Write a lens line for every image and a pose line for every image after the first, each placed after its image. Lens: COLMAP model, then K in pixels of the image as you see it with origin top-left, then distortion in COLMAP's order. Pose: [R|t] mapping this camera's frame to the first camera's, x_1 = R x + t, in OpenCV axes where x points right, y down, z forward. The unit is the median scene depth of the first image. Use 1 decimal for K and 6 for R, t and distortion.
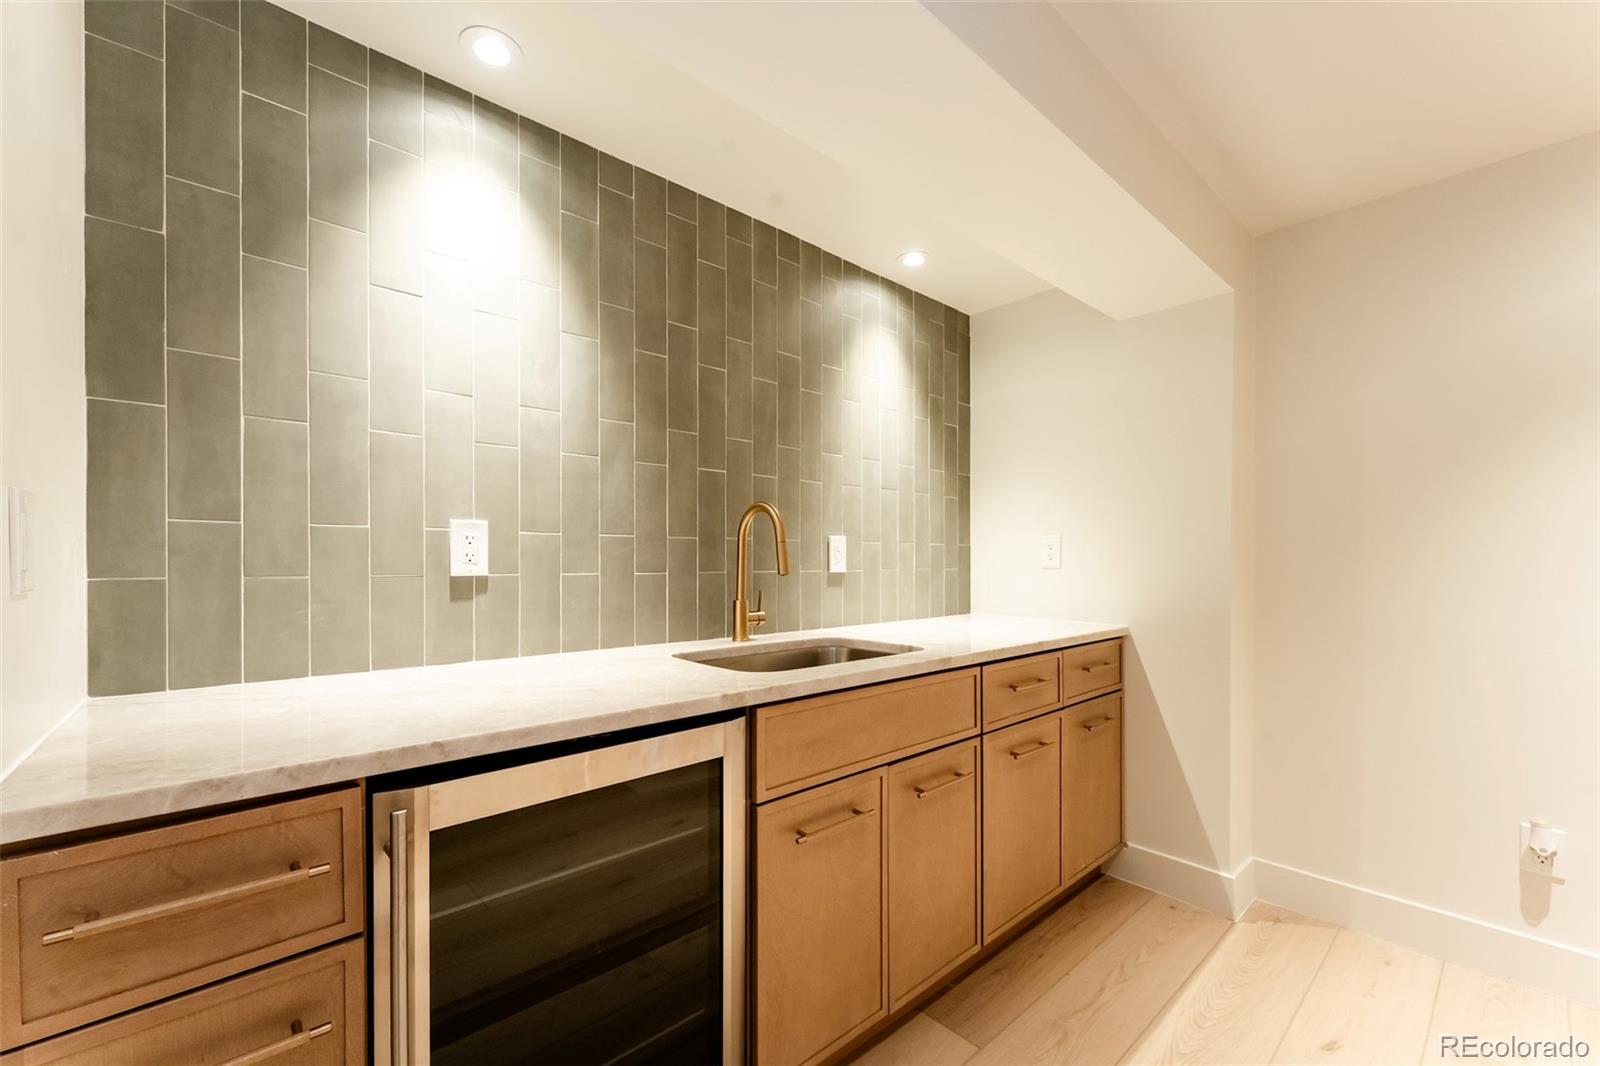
lens RADIAL K [[642.5, 0, 787.4], [0, 642.5, 549.1], [0, 0, 1]] dist [0.000726, -0.000153]
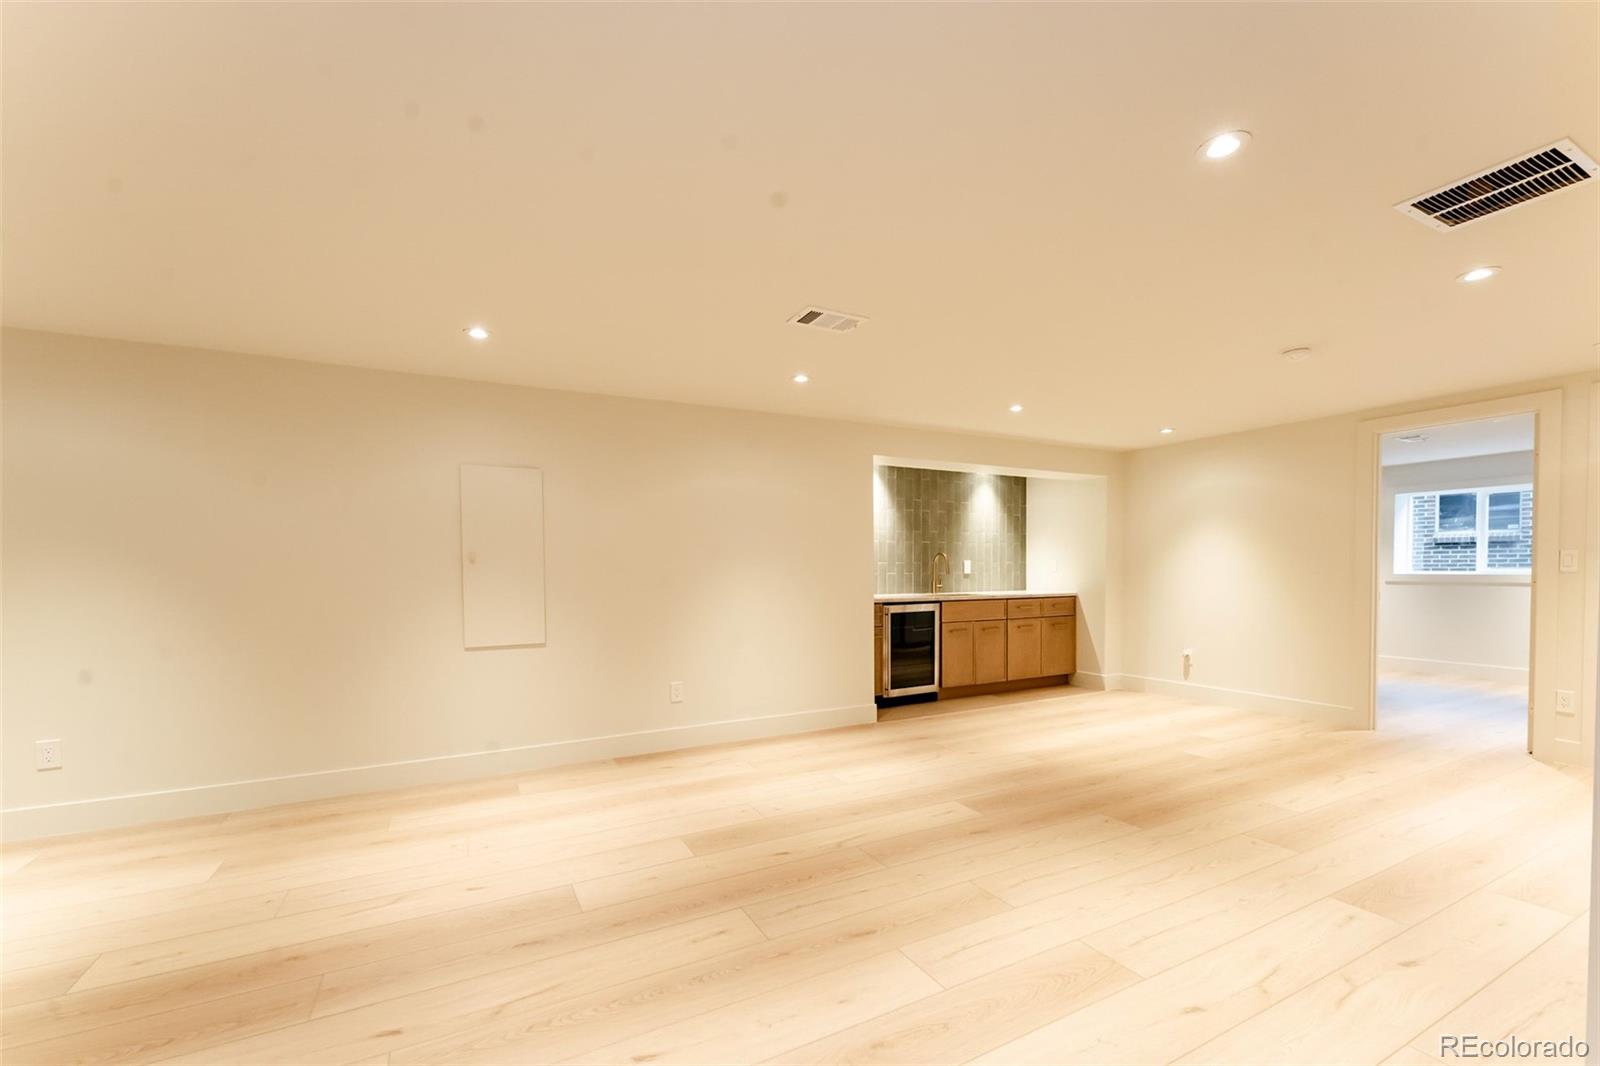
lens RADIAL K [[642.5, 0, 781.0], [0, 642.5, 588.2], [0, 0, 1]] dist [0.000726, -0.000153]
pose [[0.966793, 0.002191, -0.255551, 0.008077], [0.009919, 0.998888, 0.046090, -0.043445], [0.255367, -0.047095, 0.965696, -2.278645]]
